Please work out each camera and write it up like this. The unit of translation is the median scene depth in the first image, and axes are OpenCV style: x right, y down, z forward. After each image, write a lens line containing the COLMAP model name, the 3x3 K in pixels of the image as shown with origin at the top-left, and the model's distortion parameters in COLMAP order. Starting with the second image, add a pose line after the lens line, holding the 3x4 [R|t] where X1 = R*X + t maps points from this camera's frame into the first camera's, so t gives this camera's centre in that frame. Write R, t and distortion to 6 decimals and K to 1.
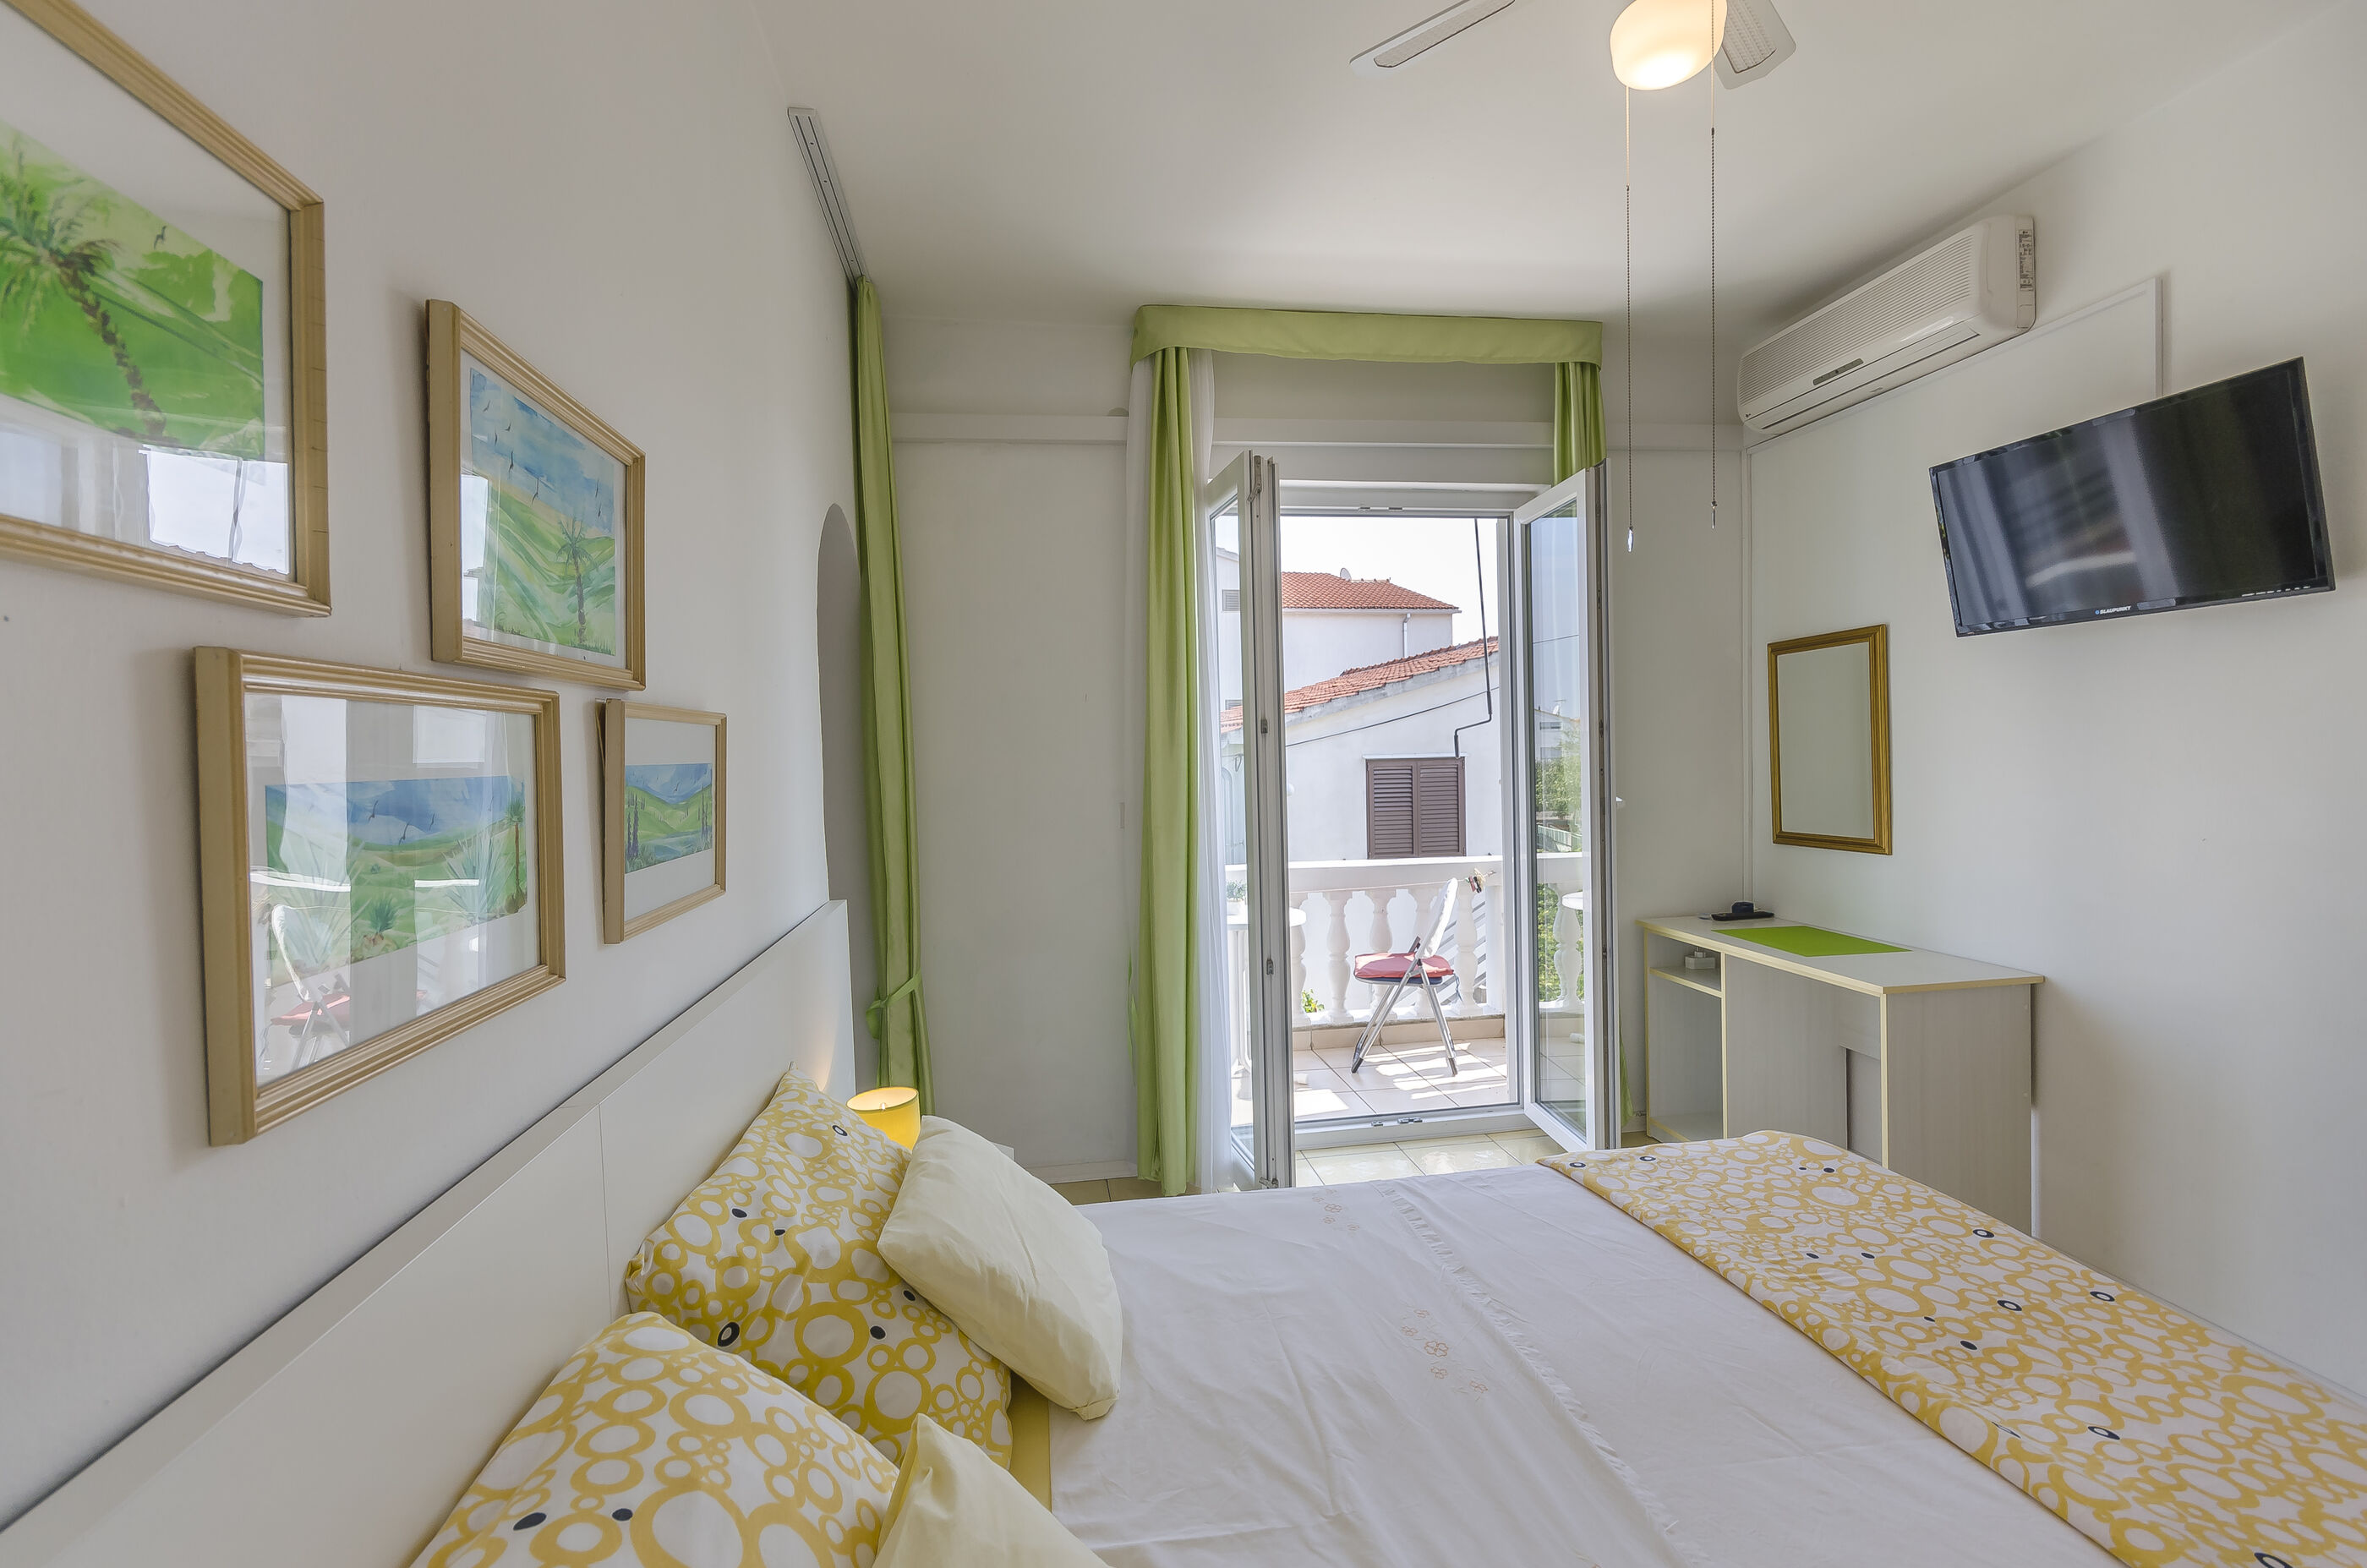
lens RADIAL K [[1026.8, 0, 1198.0], [0, 1026.8, 774.0], [0, 0, 1]] dist [-0.000103, -0.000624]
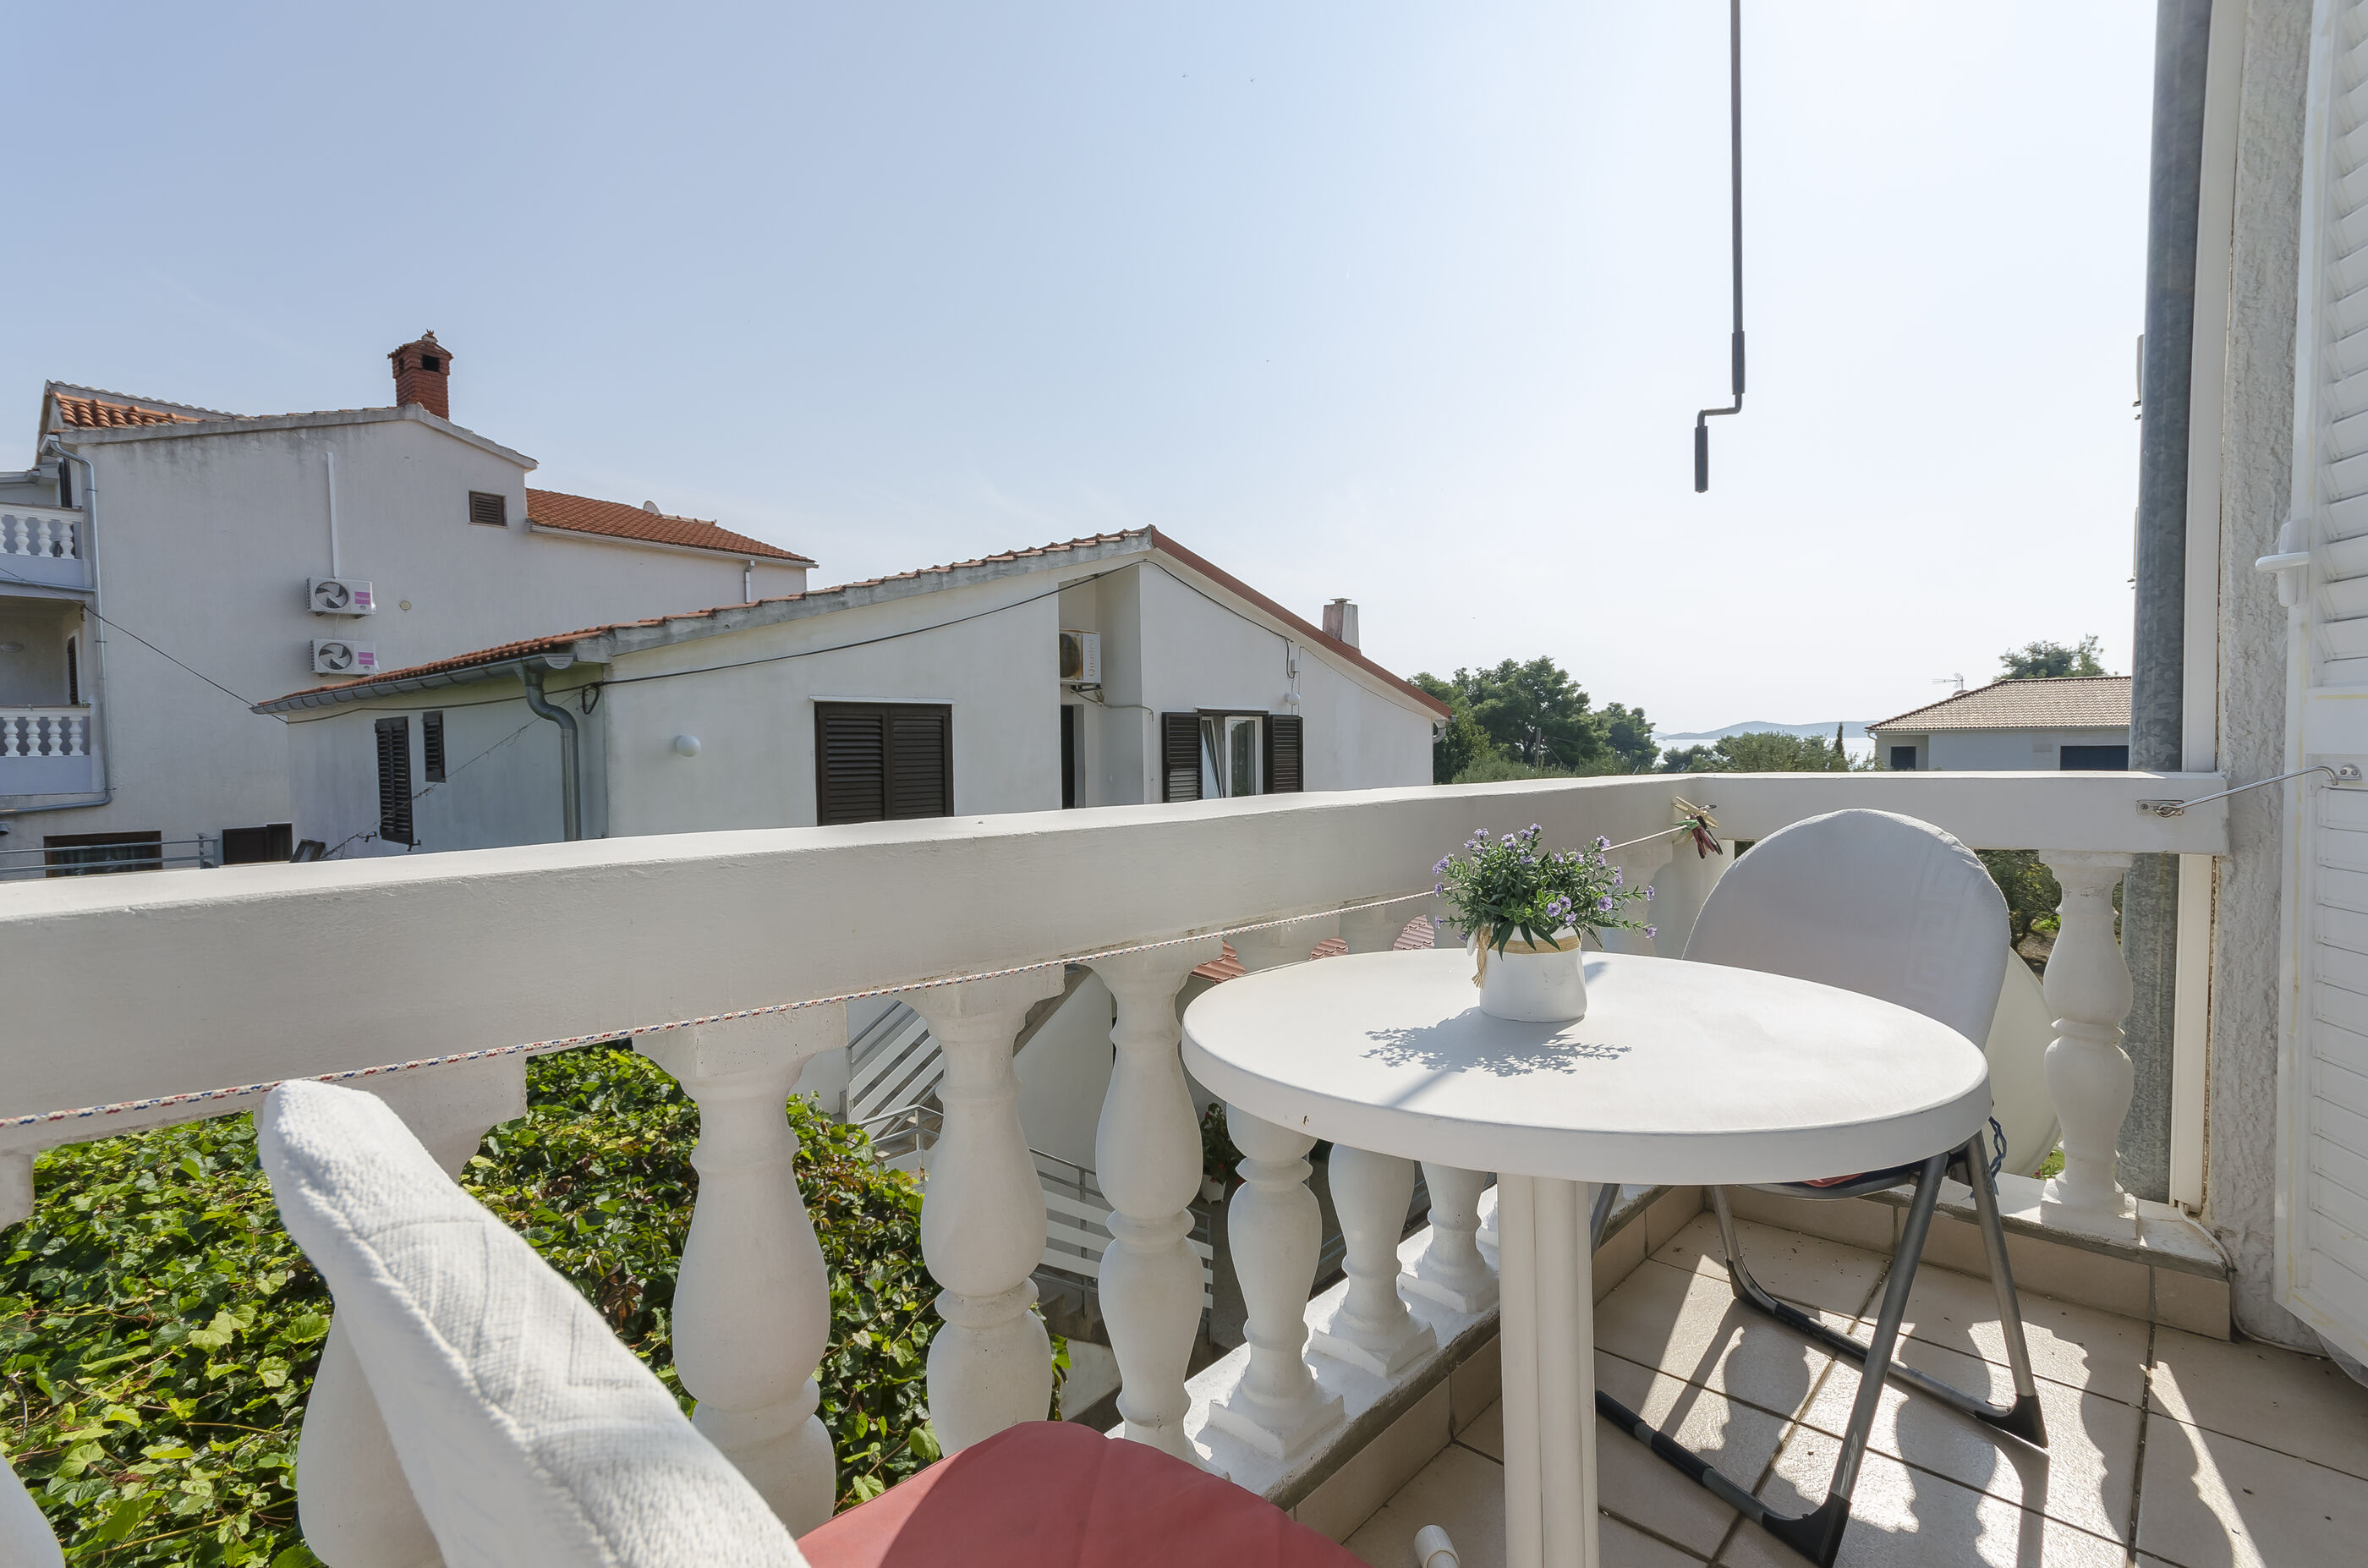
lens RADIAL K [[1027.3, 0, 1198.5], [0, 1027.3, 774.0], [0, 0, 1]] dist [-0.000103, -0.000624]
pose [[0.802545, -0.012193, 0.596467, -0.115315], [-0.006076, 0.999572, 0.028609, 0.038644], [-0.596560, -0.026585, 0.802128, 0.598772]]
